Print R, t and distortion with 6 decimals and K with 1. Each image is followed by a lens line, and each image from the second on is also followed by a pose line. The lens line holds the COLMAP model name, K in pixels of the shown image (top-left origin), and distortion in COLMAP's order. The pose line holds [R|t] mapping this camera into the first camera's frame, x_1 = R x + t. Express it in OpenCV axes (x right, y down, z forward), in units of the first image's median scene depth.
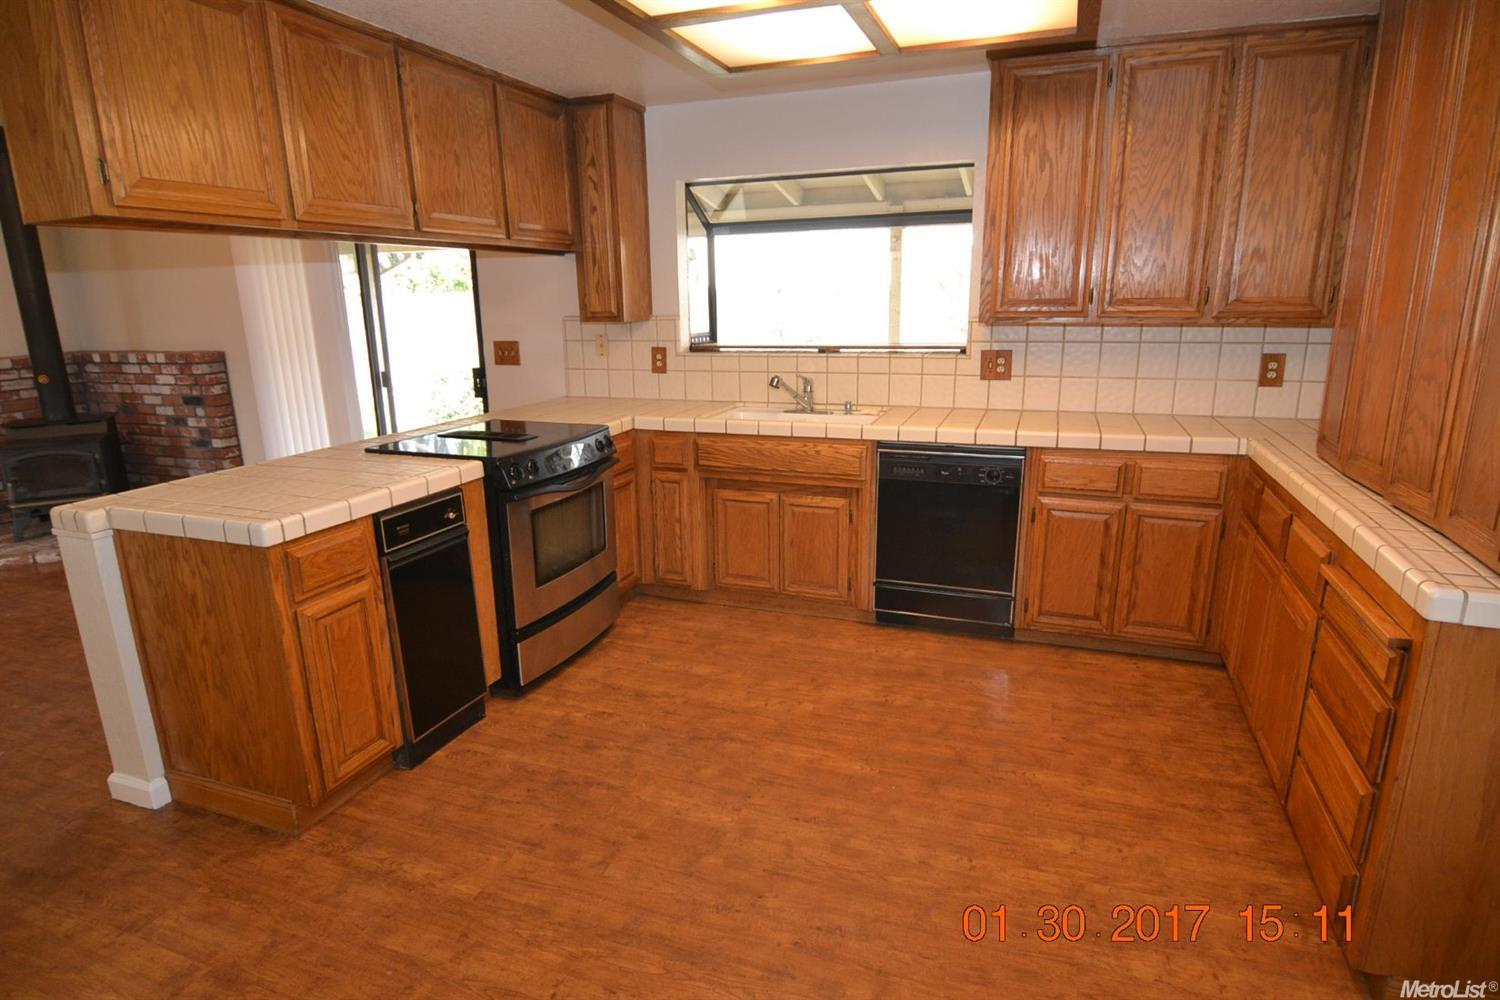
lens RADIAL K [[800.0, 0, 751.0], [0, 800.0, 500.5], [0, 0, 1]] dist [-0.014873, -0.006253]
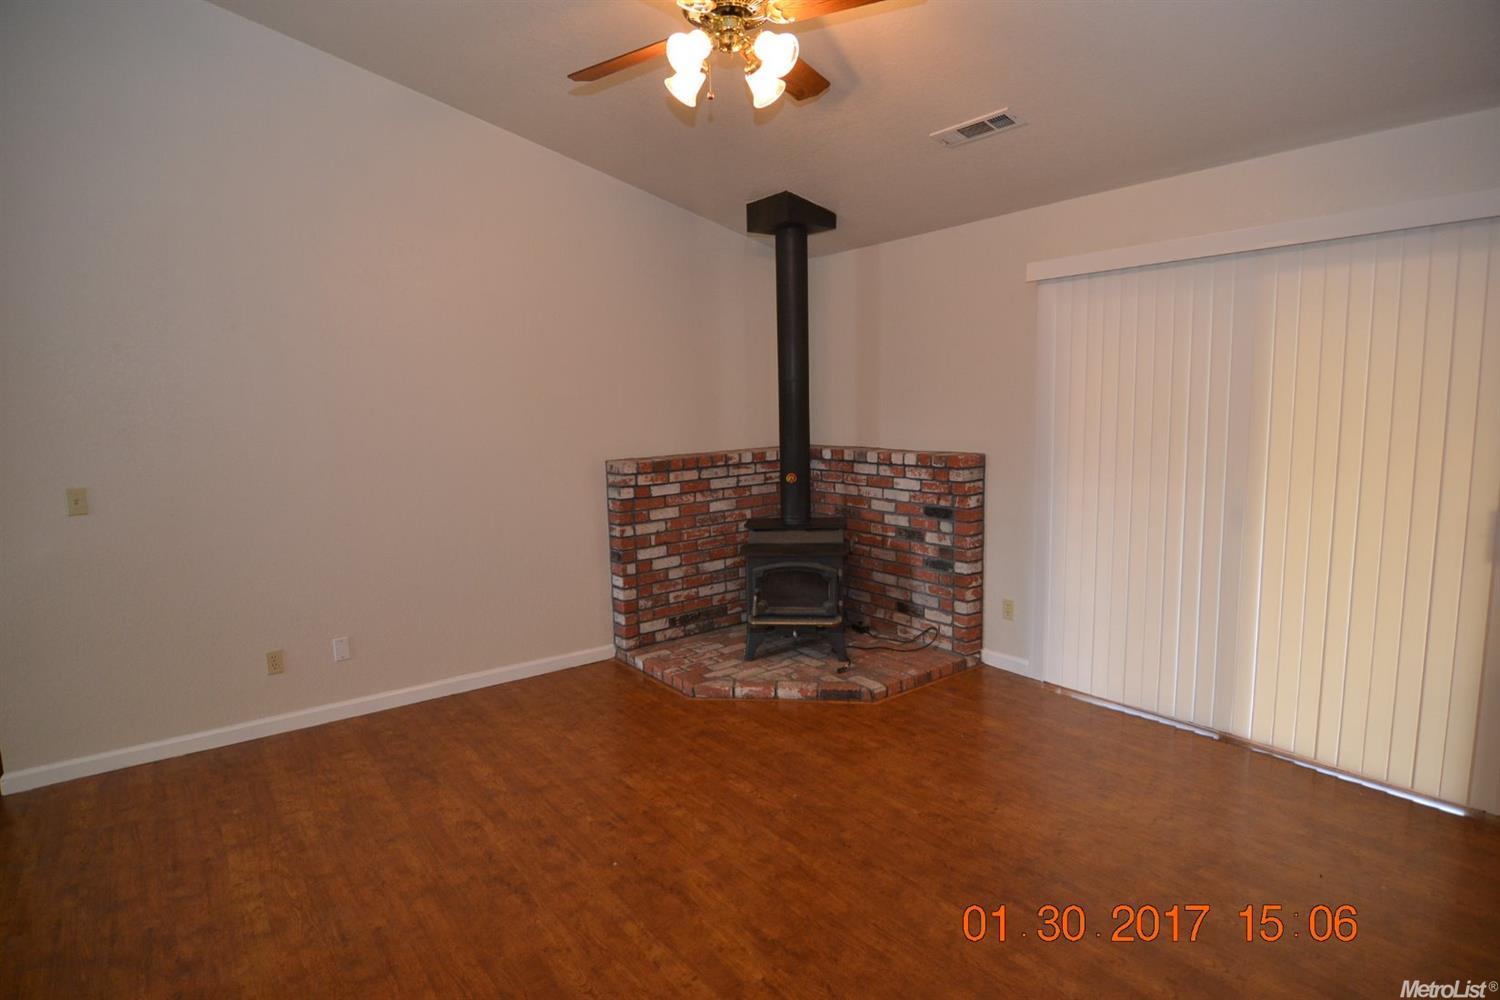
lens RADIAL K [[800.0, 0, 753.0], [0, 800.0, 499.6], [0, 0, 1]] dist [-0.014873, -0.006253]
pose [[0.844258, 0.066596, -0.531784, -0.427867], [-0.123059, 0.989827, -0.071410, -0.057039], [0.521618, 0.125729, 0.843864, 0.209746]]
